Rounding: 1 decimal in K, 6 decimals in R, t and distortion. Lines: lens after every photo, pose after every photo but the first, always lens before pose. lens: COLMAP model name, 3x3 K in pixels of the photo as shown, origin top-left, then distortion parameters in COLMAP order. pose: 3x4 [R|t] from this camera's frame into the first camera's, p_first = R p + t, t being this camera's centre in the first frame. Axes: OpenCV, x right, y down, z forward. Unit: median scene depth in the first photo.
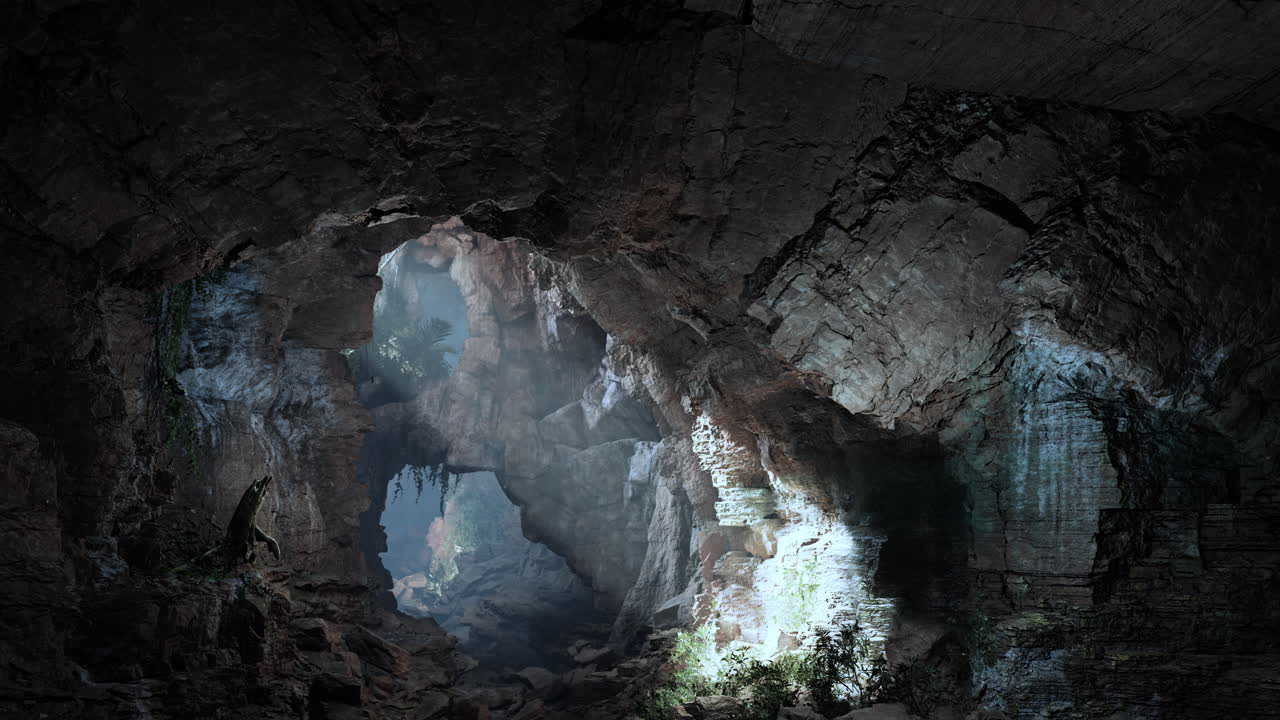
lens RADIAL K [[1383.2, 0, 640.0], [0, 1383.2, 360.0], [0, 0, 1]] dist [0.000170, 0.007059]
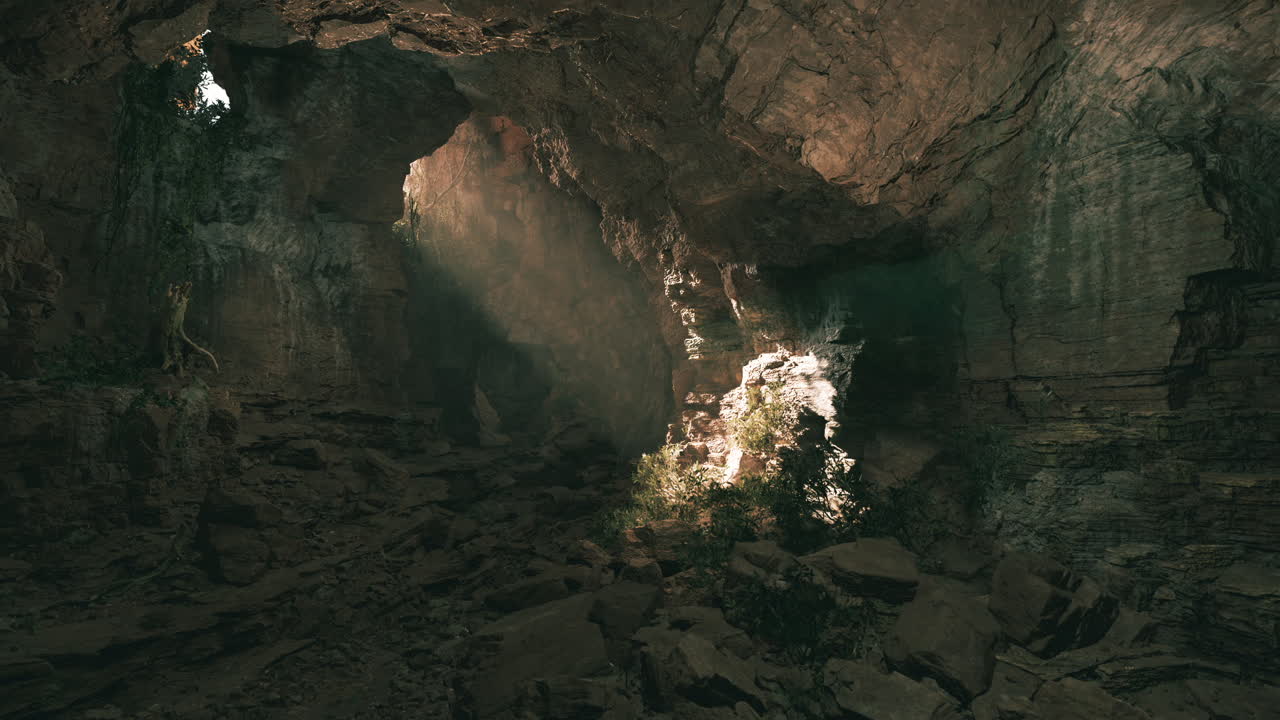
lens RADIAL K [[586.1, 0, 638.9], [0, 586.1, 377.0], [0, 0, 1]] dist [-0.000185, 0.000241]
pose [[0.994829, -0.008497, -0.101213, 0.076387], [0.012029, 0.999338, 0.034343, 0.137787], [0.100854, -0.035383, 0.994272, 0.629916]]
